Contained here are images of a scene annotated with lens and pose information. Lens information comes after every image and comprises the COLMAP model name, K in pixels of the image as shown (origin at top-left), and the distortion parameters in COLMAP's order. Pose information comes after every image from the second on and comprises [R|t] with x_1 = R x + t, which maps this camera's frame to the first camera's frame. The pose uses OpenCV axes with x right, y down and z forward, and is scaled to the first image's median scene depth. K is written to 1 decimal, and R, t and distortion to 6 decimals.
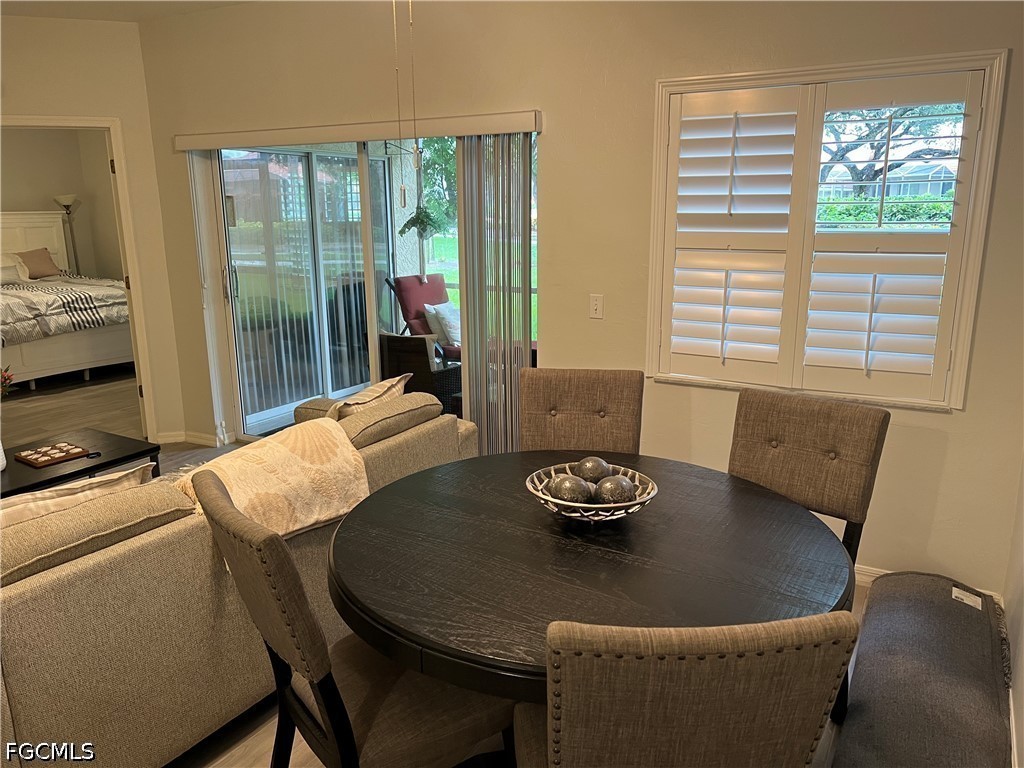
lens RADIAL K [[771.8, 0, 511.1], [0, 771.8, 382.9], [0, 0, 1]] dist [0.024364, -0.004923]
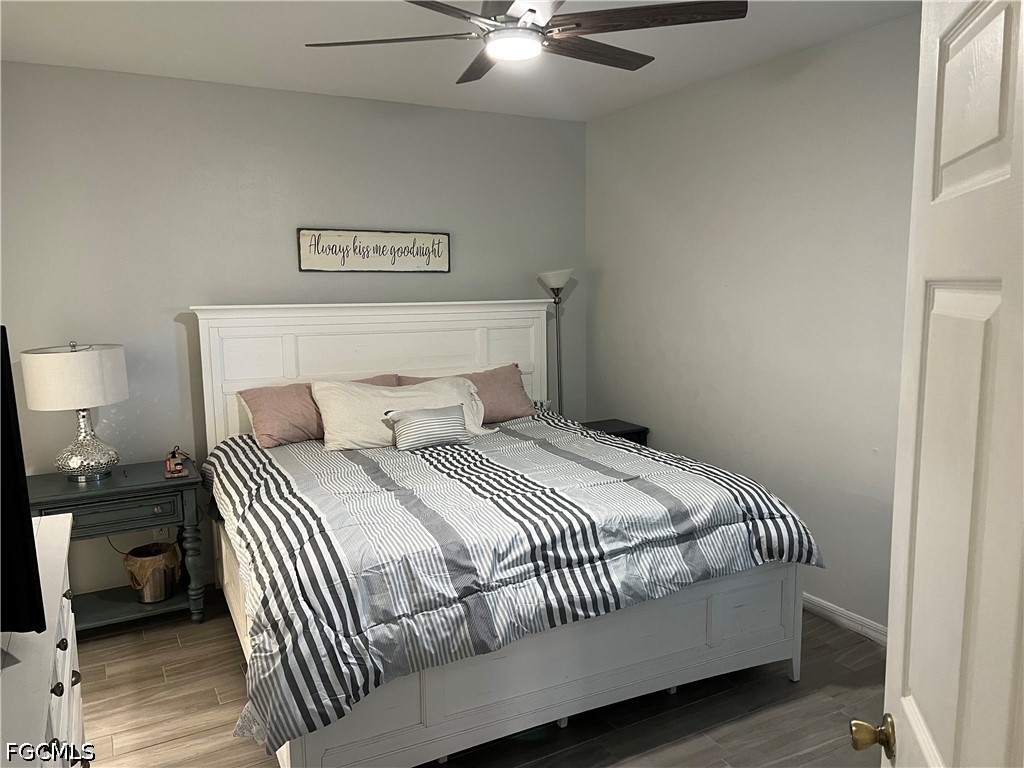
lens RADIAL K [[771.8, 0, 512.8], [0, 771.8, 383.9], [0, 0, 1]] dist [0.024364, -0.004923]
pose [[0.854243, 0.066490, -0.515604, -0.387472], [-0.112944, 0.991835, -0.059221, -0.156447], [0.507456, 0.108824, 0.854778, 0.651625]]
